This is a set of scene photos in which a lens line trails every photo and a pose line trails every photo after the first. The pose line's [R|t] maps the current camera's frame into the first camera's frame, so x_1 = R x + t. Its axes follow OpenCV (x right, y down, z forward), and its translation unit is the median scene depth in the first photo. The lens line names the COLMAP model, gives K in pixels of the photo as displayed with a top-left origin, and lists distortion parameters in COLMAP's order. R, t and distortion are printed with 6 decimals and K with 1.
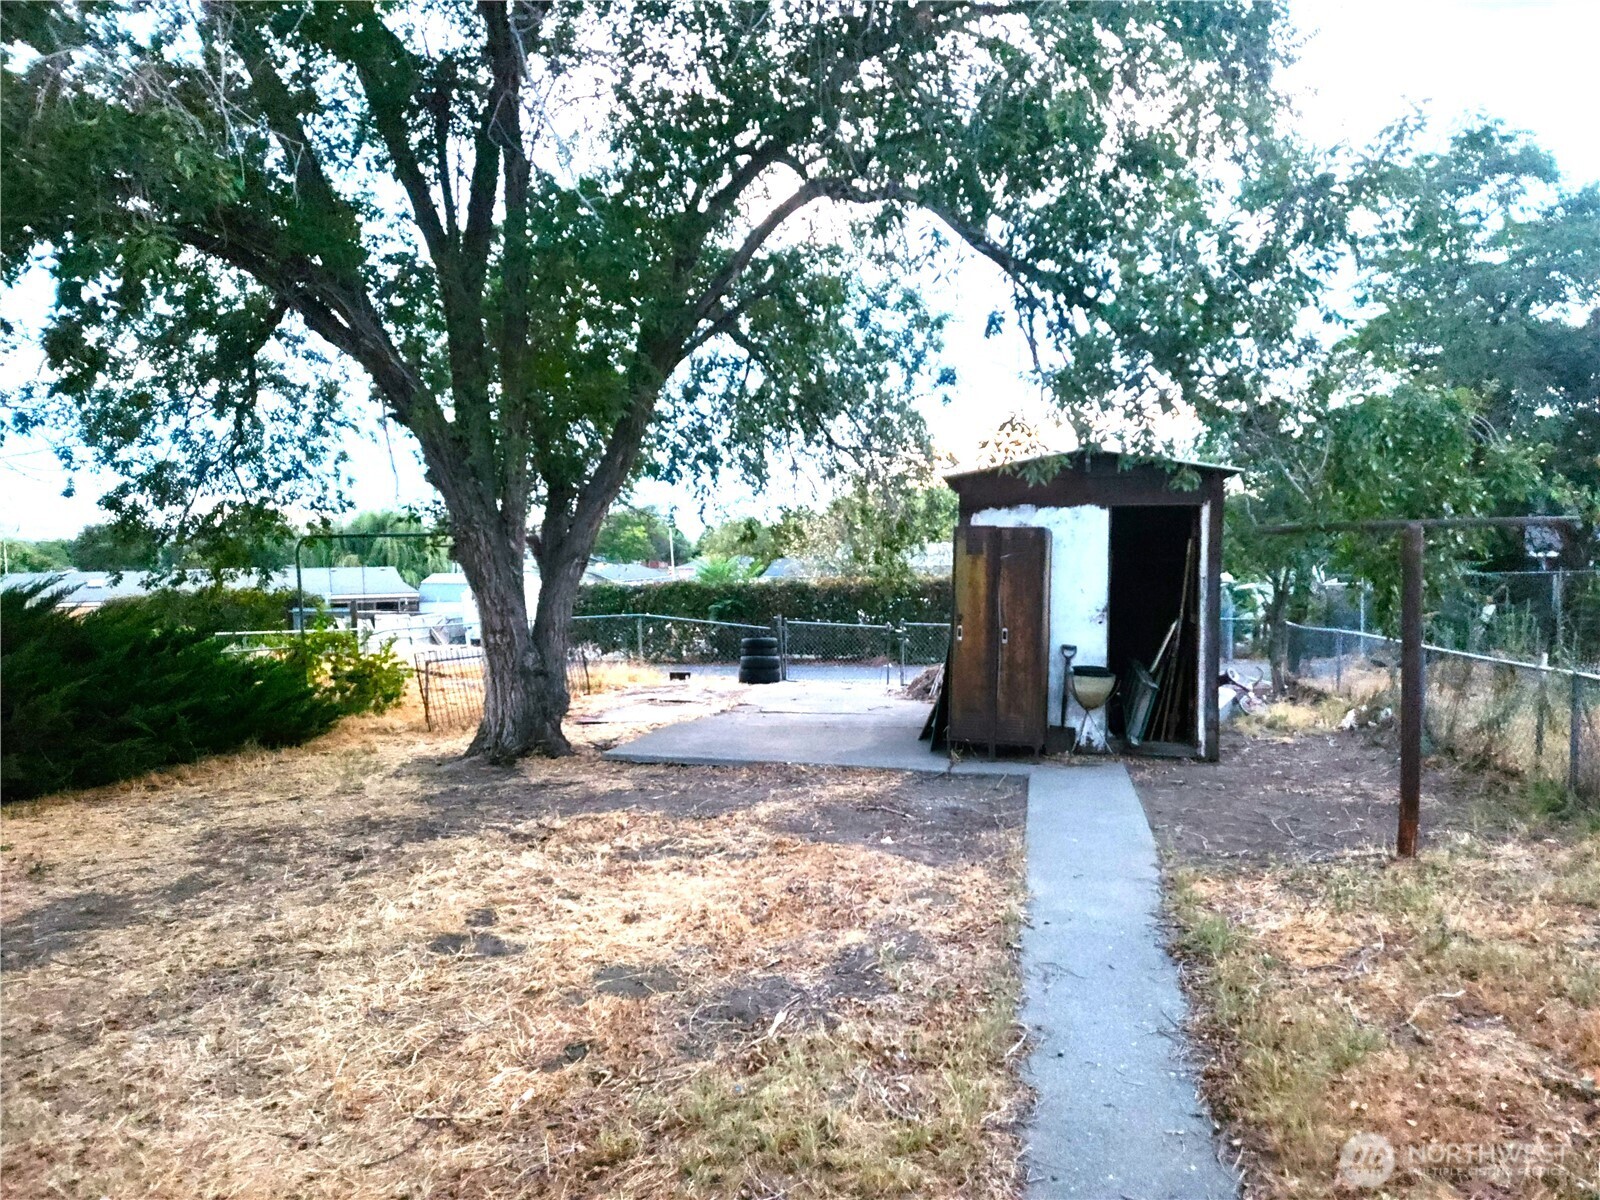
lens RADIAL K [[1050.3, 0, 809.8], [0, 1050.3, 606.3], [0, 0, 1]] dist [0.089224, -0.070265]
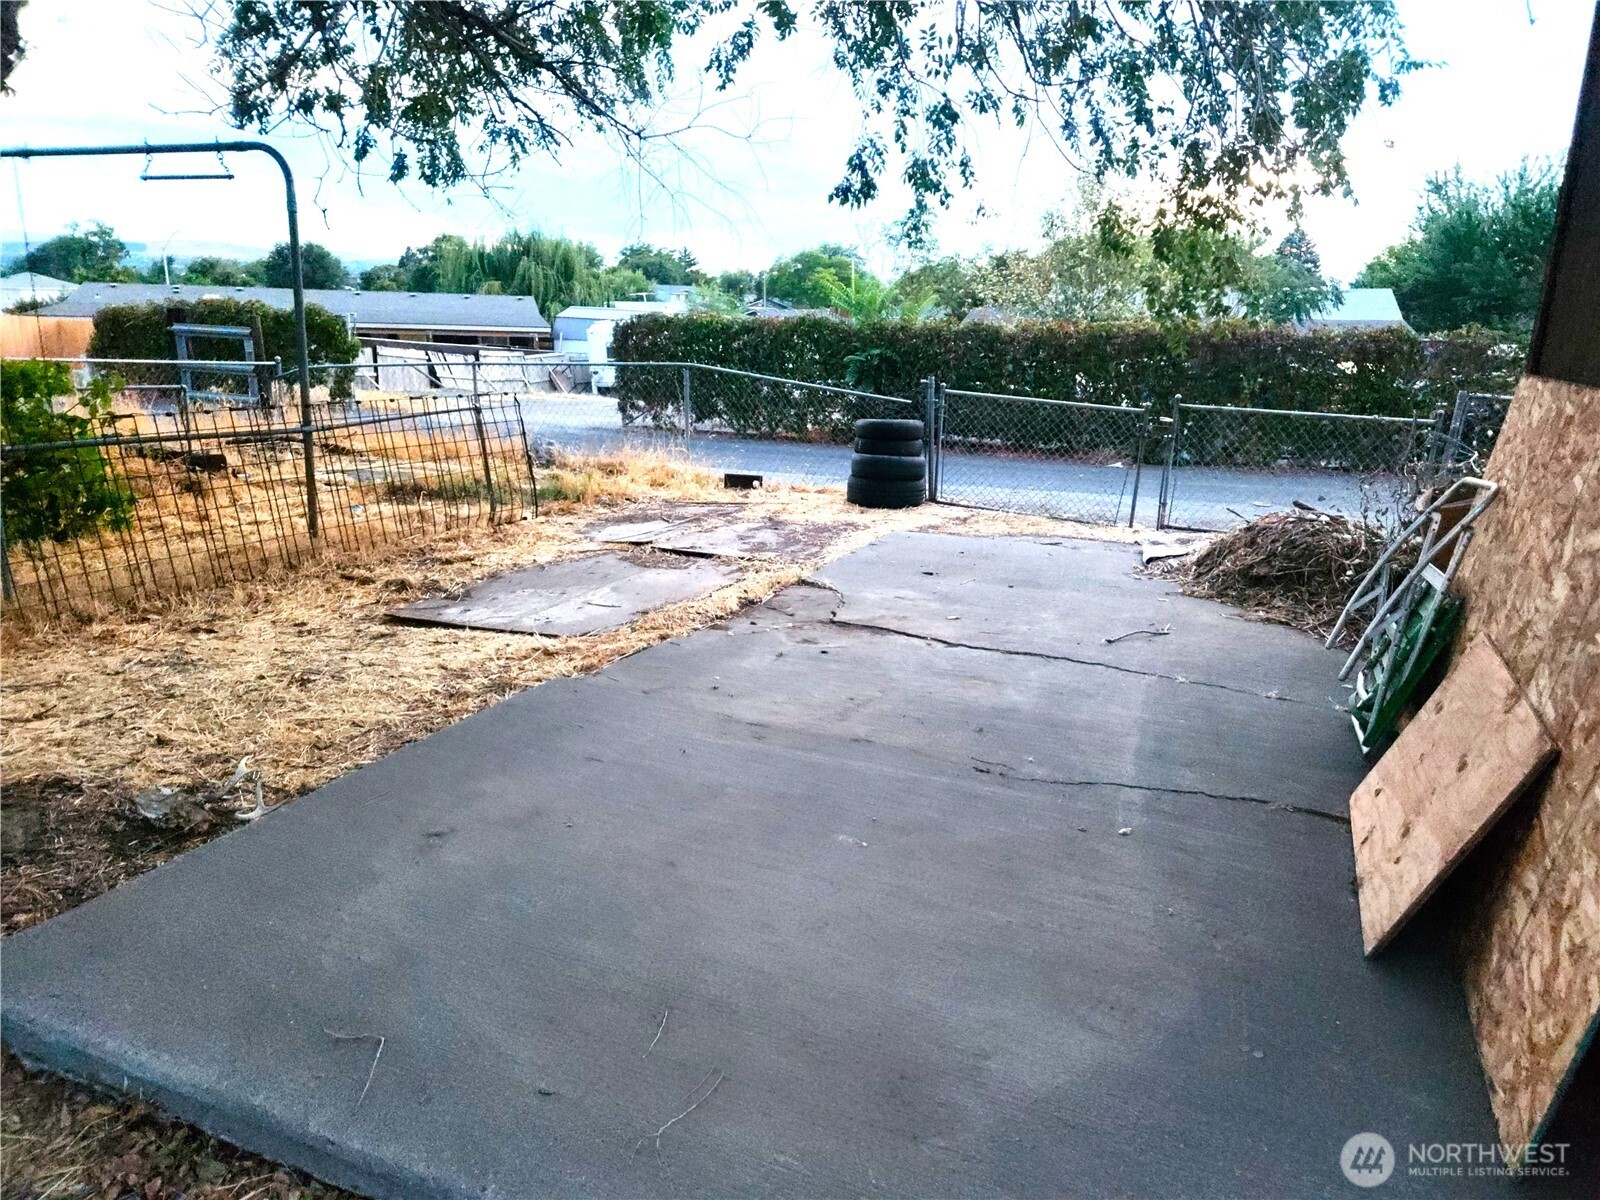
lens RADIAL K [[1050.3, 0, 809.8], [0, 1050.3, 606.3], [0, 0, 1]] dist [0.089224, -0.070265]
pose [[0.982160, 0.085284, -0.167598, 0.006416], [-0.045375, 0.972391, 0.228904, 0.000806], [0.182493, -0.217215, 0.958913, 0.295222]]
